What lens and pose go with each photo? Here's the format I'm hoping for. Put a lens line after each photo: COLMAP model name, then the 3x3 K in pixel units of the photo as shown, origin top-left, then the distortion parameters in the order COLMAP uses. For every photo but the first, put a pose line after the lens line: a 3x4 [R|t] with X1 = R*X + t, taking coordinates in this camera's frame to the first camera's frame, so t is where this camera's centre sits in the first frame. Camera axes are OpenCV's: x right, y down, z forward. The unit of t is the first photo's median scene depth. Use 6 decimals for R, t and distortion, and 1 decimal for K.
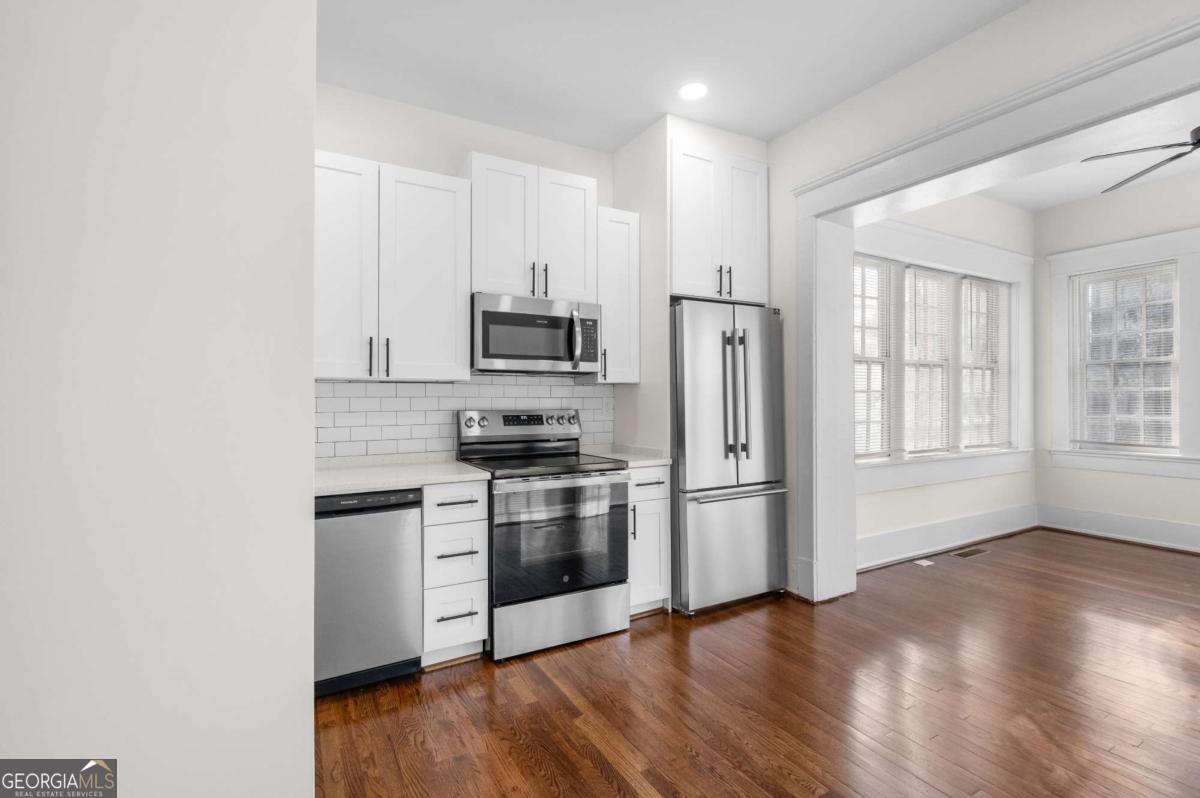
lens RADIAL K [[552.2, 0, 610.8], [0, 552.2, 396.1], [0, 0, 1]] dist [0.003752, -0.003277]
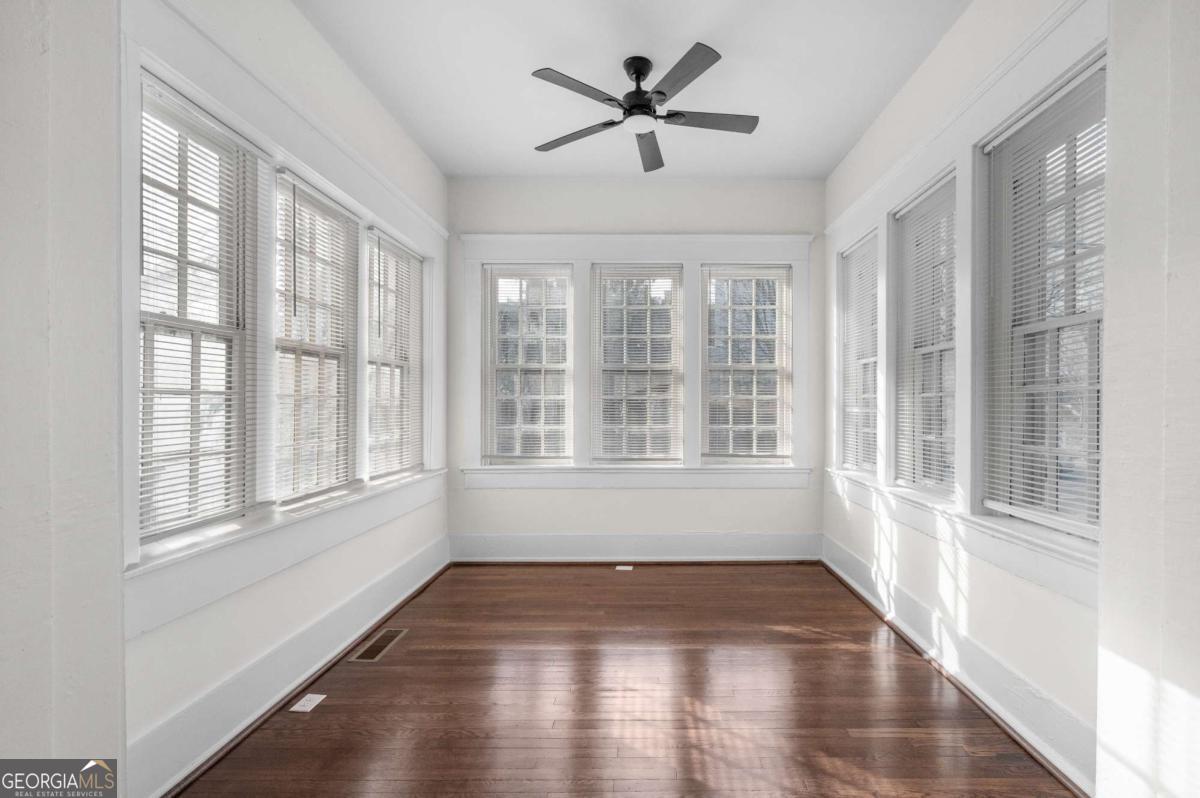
lens RADIAL K [[552.2, 0, 632.9], [0, 552.2, 409.8], [0, 0, 1]] dist [0.003752, -0.003277]
pose [[0.504735, -0.003523, 0.863267, 0.295364], [-0.005878, 0.999954, 0.007518, 0.000661], [-0.863254, -0.008868, 0.504691, 0.515325]]
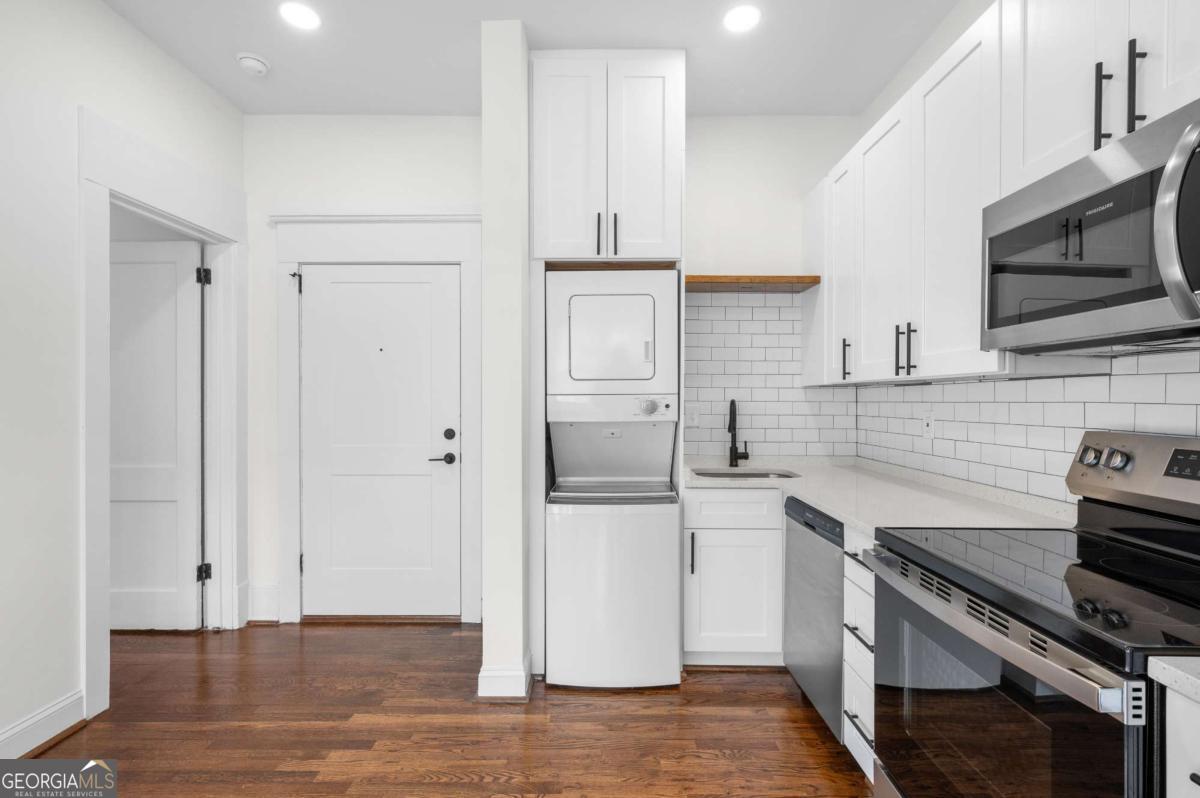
lens RADIAL K [[552.2, 0, 597.4], [0, 552.2, 400.5], [0, 0, 1]] dist [0.003752, -0.003277]
pose [[-0.500436, 0.003616, -0.865766, 0.353719], [0.004291, 0.999989, 0.001696, -0.003280], [0.865763, -0.002867, -0.500446, 0.804091]]
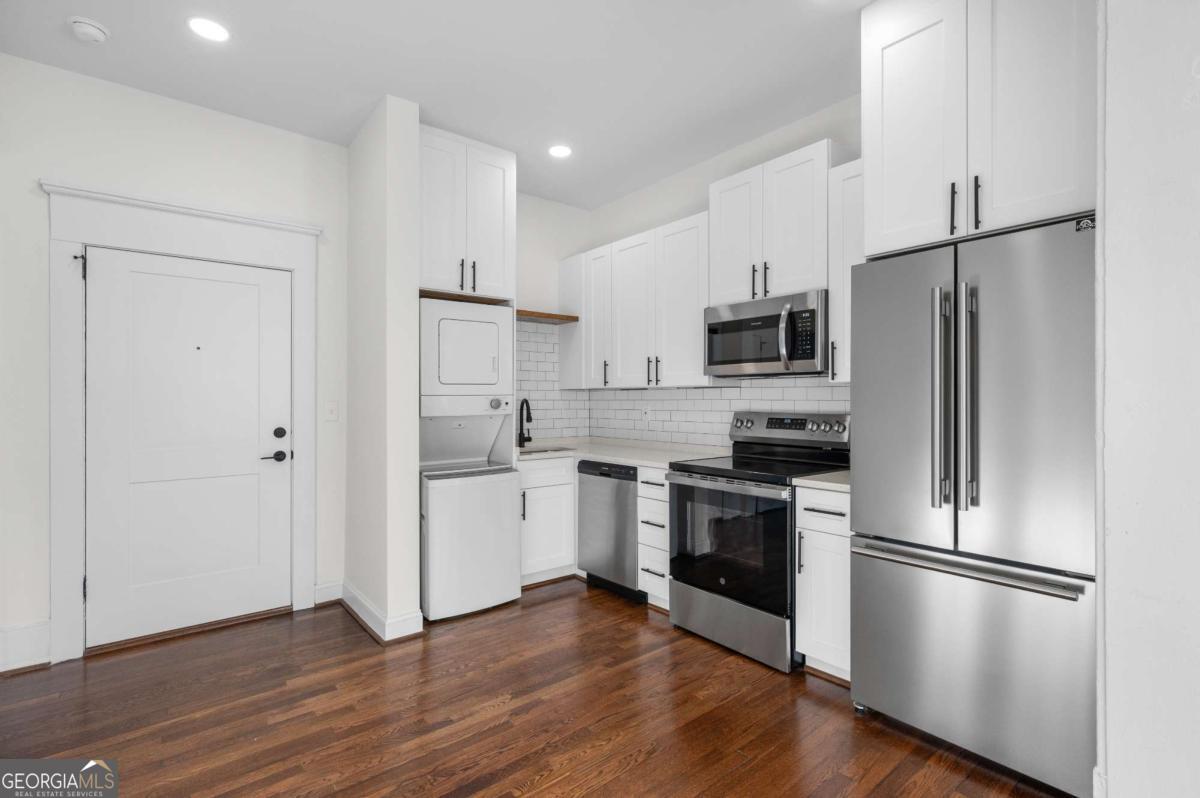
lens RADIAL K [[552.2, 0, 597.3], [0, 552.2, 398.3], [0, 0, 1]] dist [0.003752, -0.003277]
pose [[0.151220, 0.001761, -0.988499, 0.728113], [0.006988, 0.999972, 0.002851, -0.005706], [0.988475, -0.007339, 0.151203, 0.517082]]
